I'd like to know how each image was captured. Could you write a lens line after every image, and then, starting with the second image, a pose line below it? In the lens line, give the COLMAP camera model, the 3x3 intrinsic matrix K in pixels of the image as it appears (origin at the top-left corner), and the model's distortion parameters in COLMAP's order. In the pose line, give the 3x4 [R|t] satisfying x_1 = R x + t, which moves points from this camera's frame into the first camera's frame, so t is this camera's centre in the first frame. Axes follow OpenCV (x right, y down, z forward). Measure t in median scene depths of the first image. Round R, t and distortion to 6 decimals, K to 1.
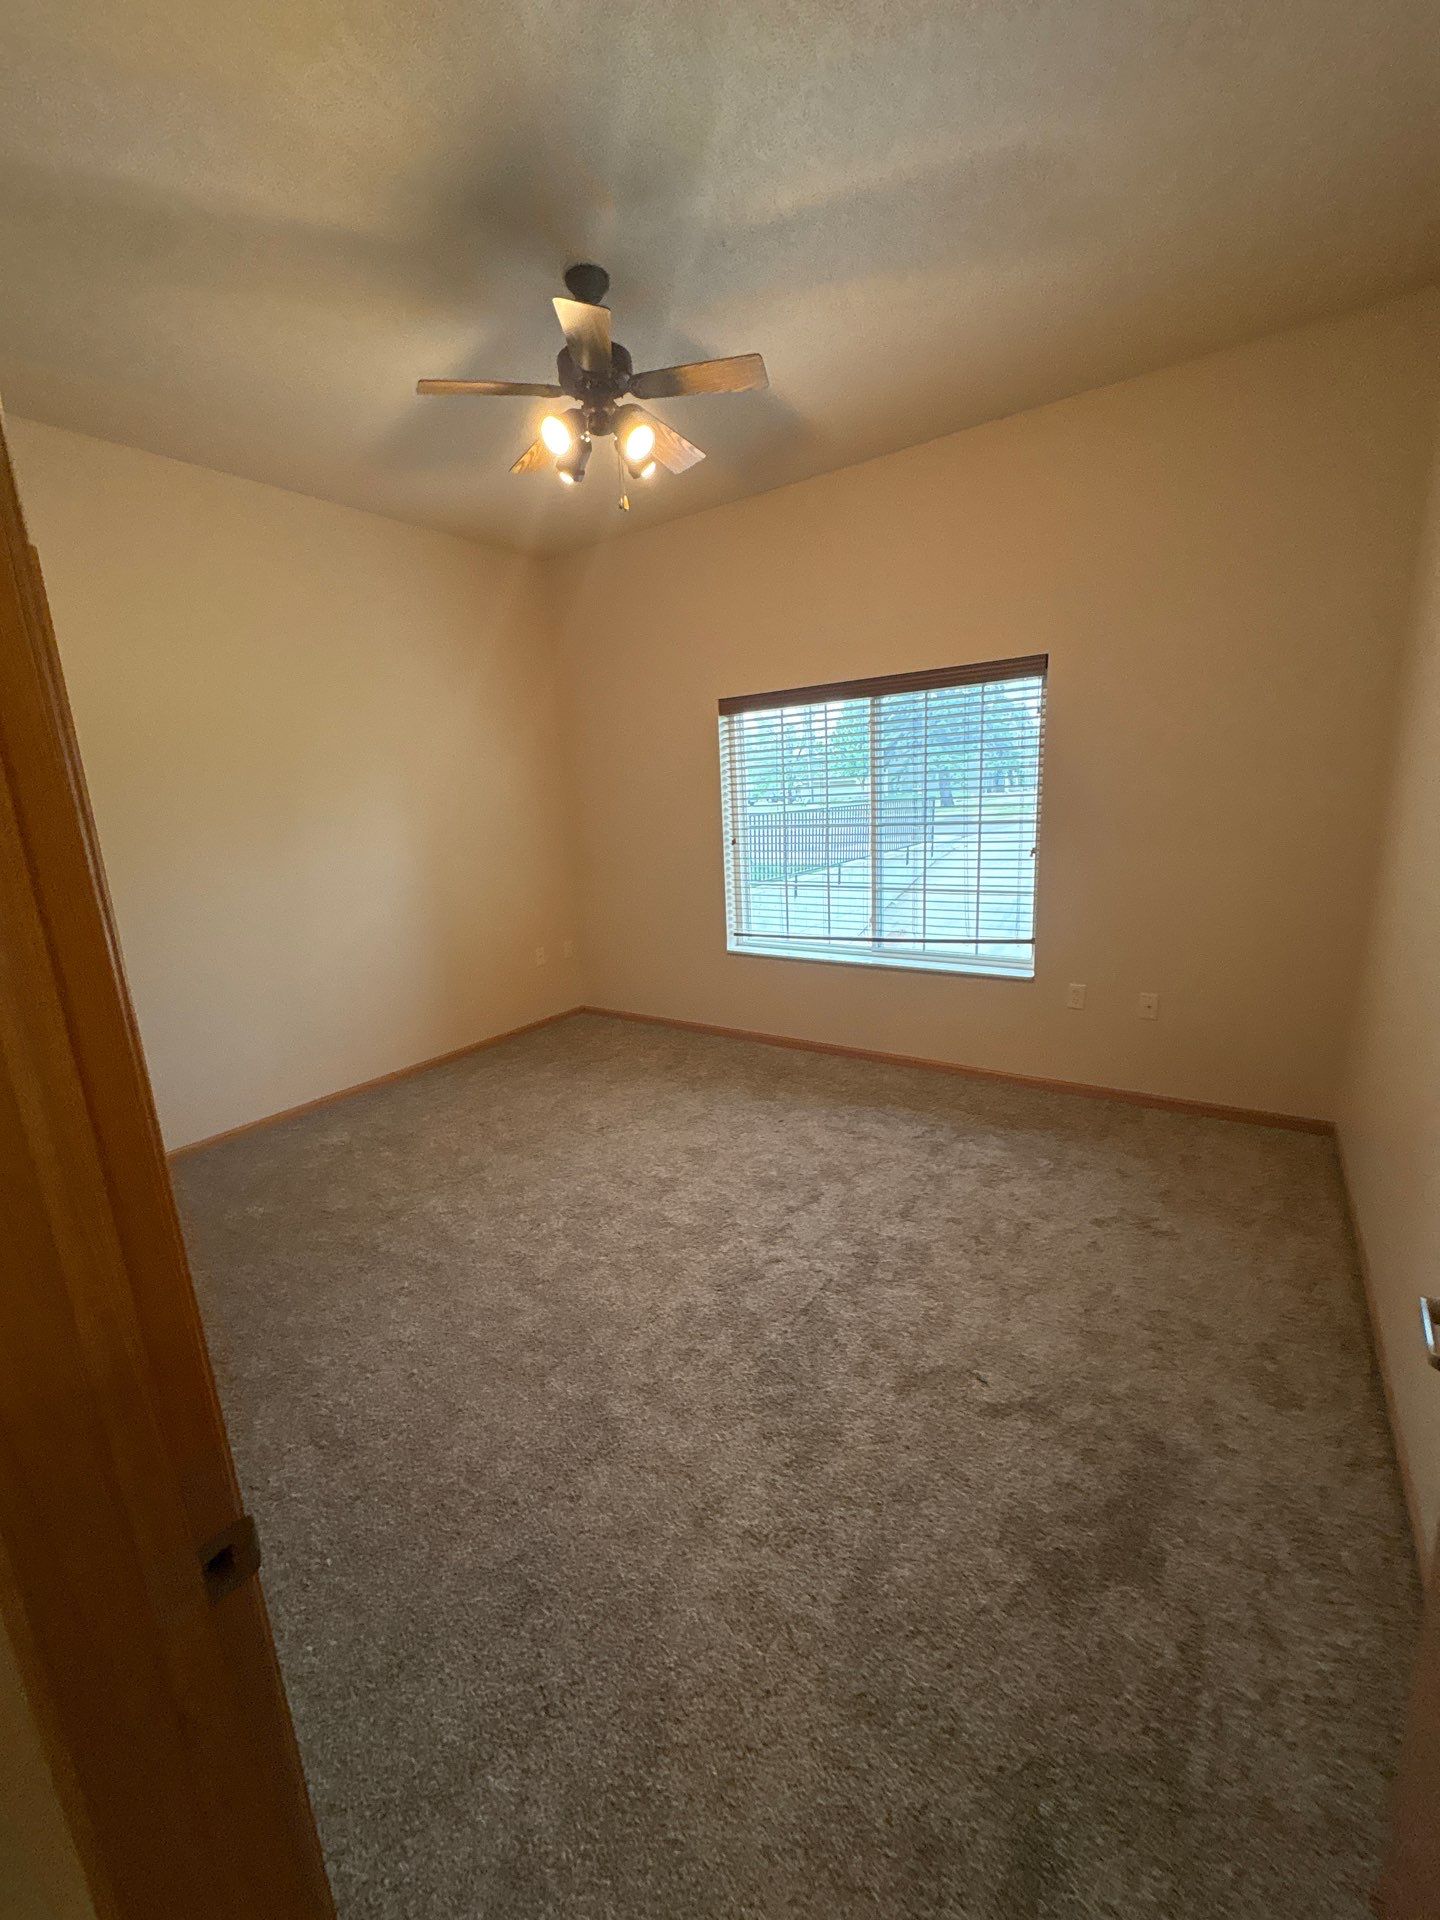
lens RADIAL K [[766.0, 0, 725.3], [0, 766.0, 953.8], [0, 0, 1]] dist [-0.002505, 0.000684]
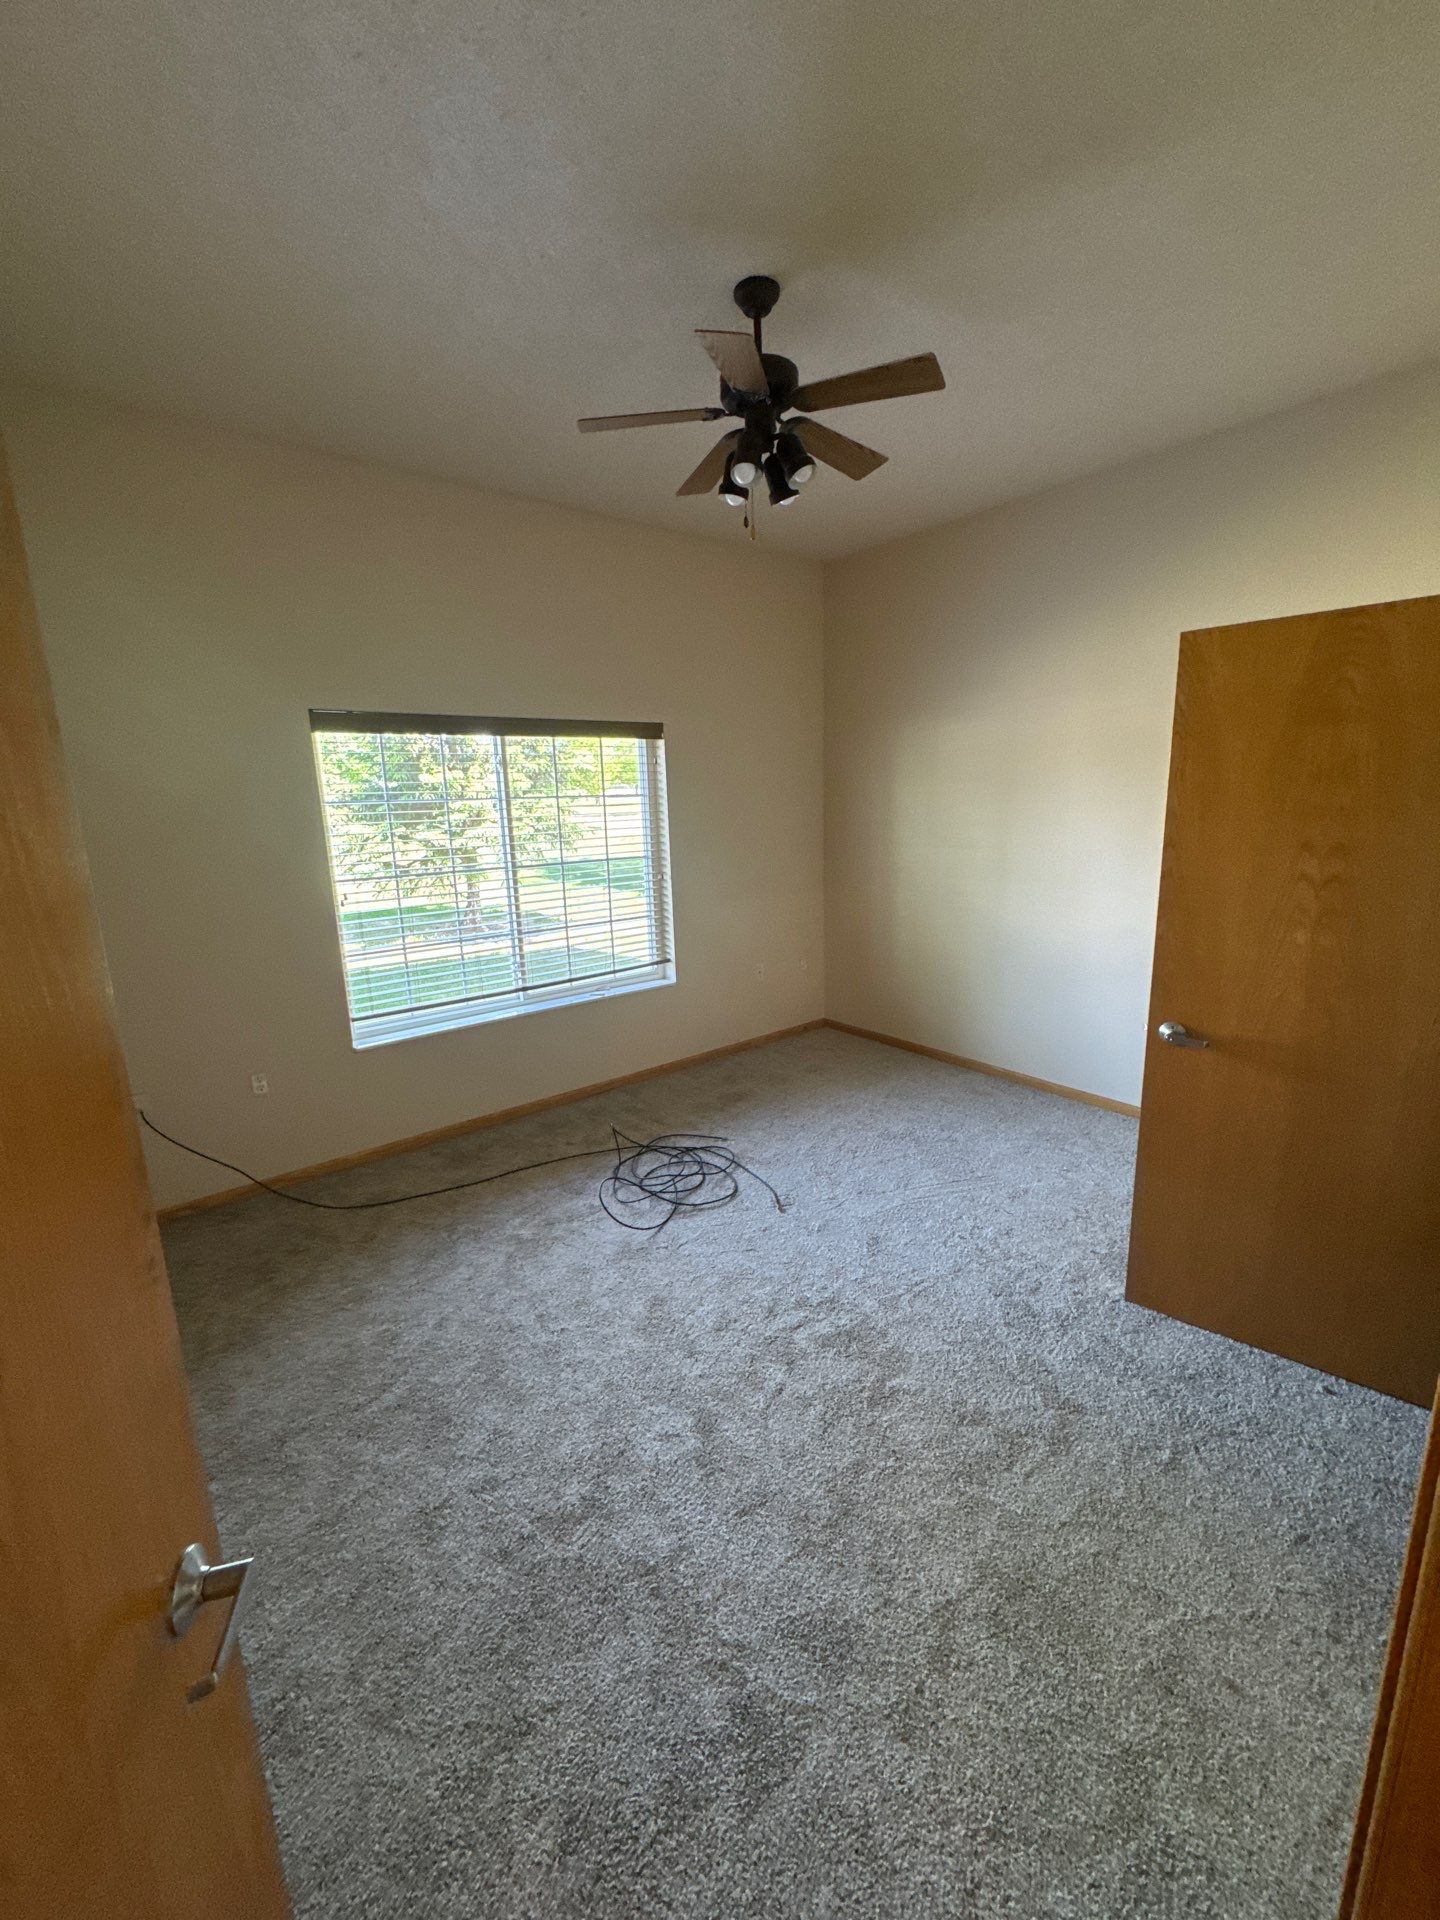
lens RADIAL K [[766.0, 0, 716.5], [0, 766.0, 966.2], [0, 0, 1]] dist [-0.002505, 0.000684]
pose [[0.290664, -0.146355, 0.945566, -0.905821], [0.229941, 0.969956, 0.079447, -0.093207], [-0.928785, 0.194332, 0.315585, 0.672260]]
